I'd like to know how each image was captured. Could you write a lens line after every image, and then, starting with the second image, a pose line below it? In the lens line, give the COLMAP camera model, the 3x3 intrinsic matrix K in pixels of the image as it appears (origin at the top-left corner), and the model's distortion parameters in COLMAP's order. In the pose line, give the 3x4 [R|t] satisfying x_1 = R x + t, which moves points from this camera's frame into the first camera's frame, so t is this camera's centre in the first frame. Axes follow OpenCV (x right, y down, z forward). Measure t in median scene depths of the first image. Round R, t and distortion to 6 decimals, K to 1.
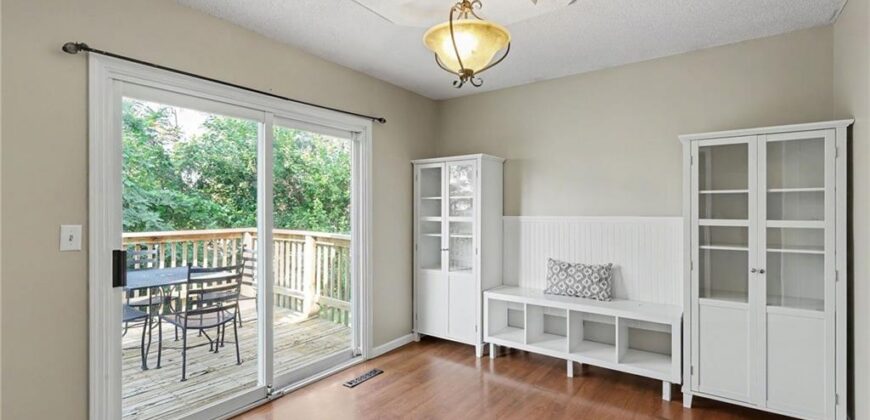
lens RADIAL K [[397.7, 0, 435.4], [0, 397.7, 210.8], [0, 0, 1]] dist [0.002585, 0.000028]
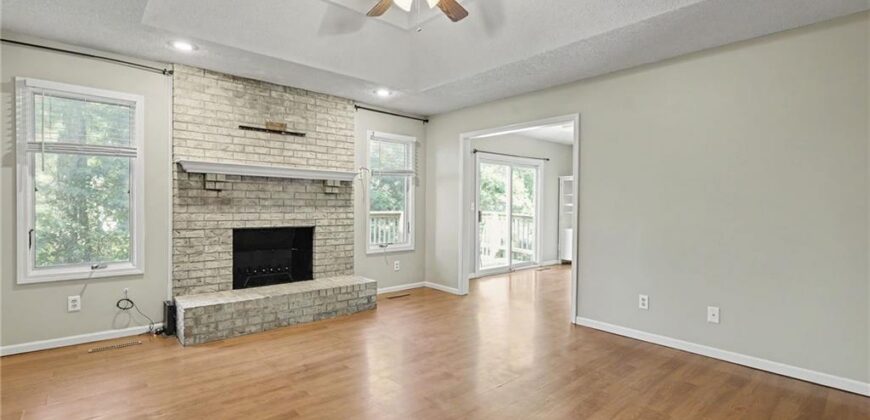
lens RADIAL K [[397.7, 0, 434.1], [0, 397.7, 210.3], [0, 0, 1]] dist [0.002585, 0.000028]
pose [[0.975272, 0.014038, -0.220563, -0.353539], [-0.011455, 0.999850, 0.012985, 0.044817], [0.220713, -0.010137, 0.975286, -1.776294]]
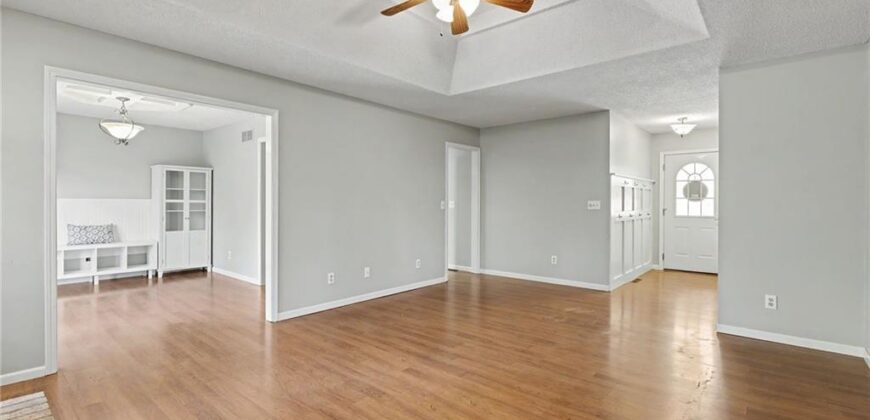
lens RADIAL K [[397.7, 0, 432.9], [0, 397.7, 208.0], [0, 0, 1]] dist [0.002585, 0.000028]
pose [[0.082378, -0.007025, 0.996576, -1.671837], [-0.005335, 0.999958, 0.007490, 0.045932], [-0.996587, -0.005934, 0.082337, -0.856414]]
